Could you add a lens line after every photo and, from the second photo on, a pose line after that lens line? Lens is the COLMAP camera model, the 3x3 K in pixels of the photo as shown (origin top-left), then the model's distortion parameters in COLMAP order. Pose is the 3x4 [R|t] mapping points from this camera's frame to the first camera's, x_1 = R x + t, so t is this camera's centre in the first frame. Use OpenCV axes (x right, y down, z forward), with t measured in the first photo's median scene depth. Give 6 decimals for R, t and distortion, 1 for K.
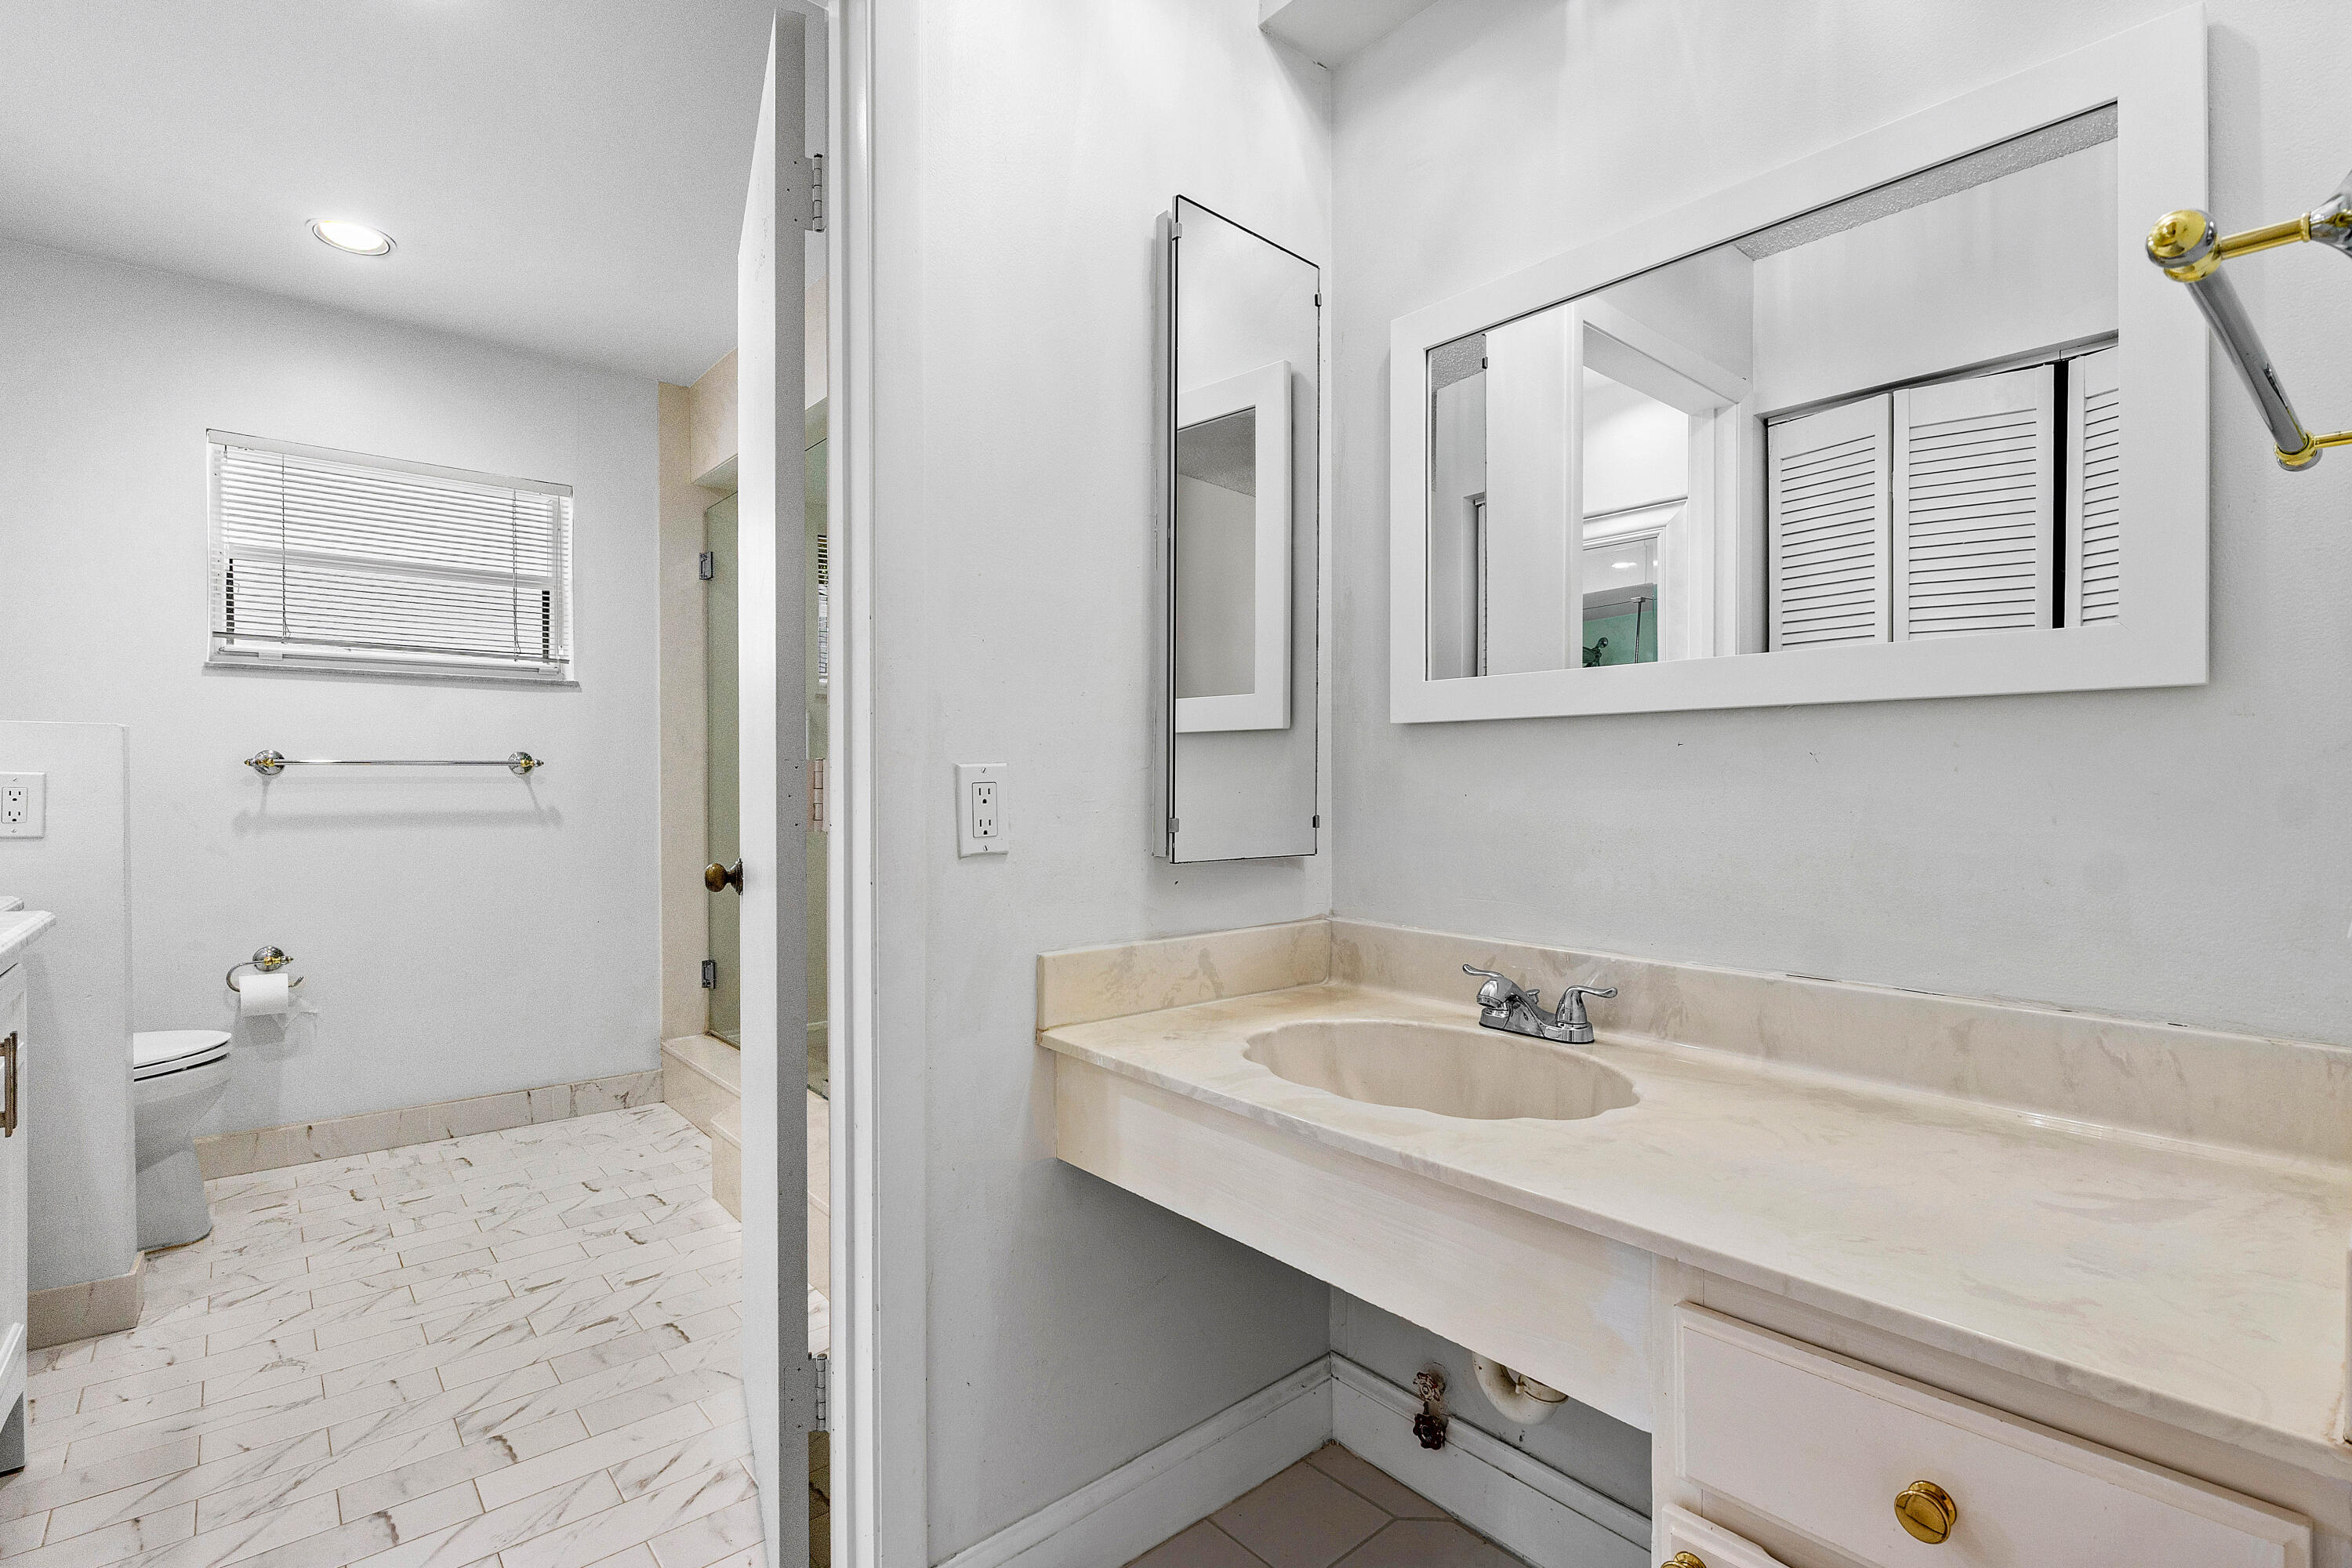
lens RADIAL K [[1108.5, 0, 1191.8], [0, 1108.5, 782.5], [0, 0, 1]] dist [-0.008122, 0.000342]
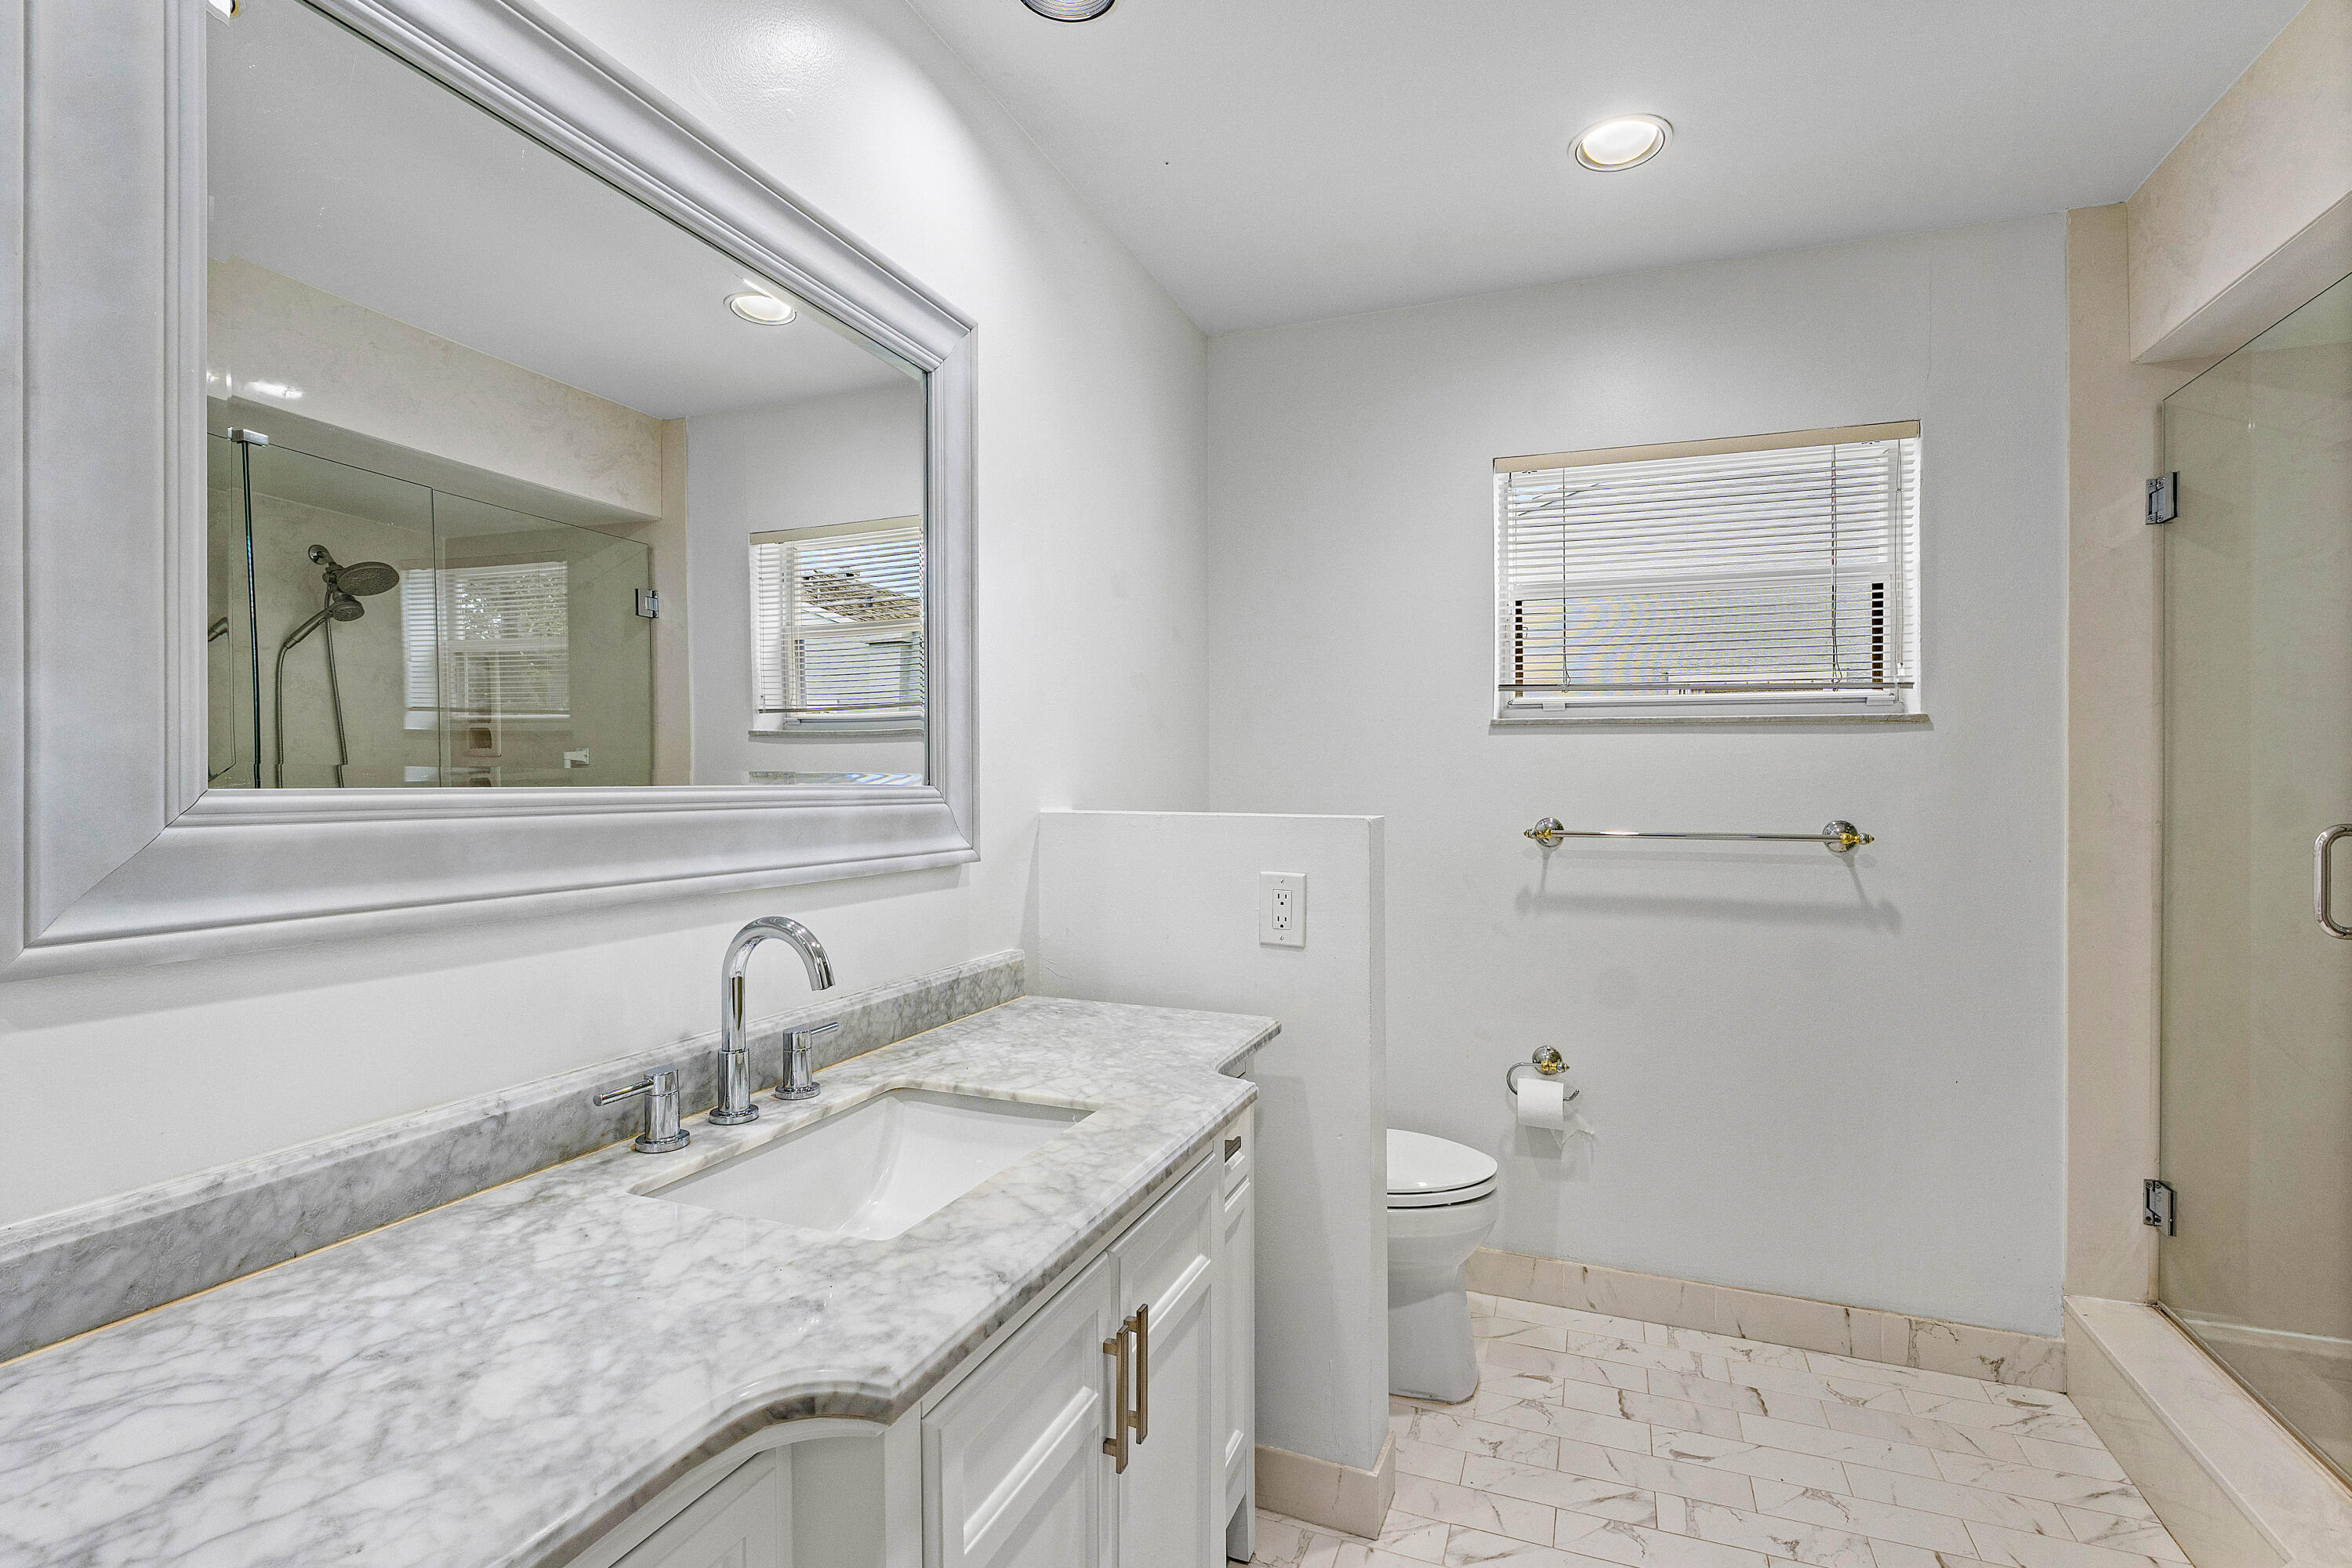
lens RADIAL K [[1108.5, 0, 1188.0], [0, 1108.5, 789.3], [0, 0, 1]] dist [-0.008122, 0.000342]
pose [[0.479802, 0.006238, -0.877355, -0.206919], [-0.003941, 0.999980, 0.004954, -0.053064], [0.877368, 0.001080, 0.479817, 0.326171]]
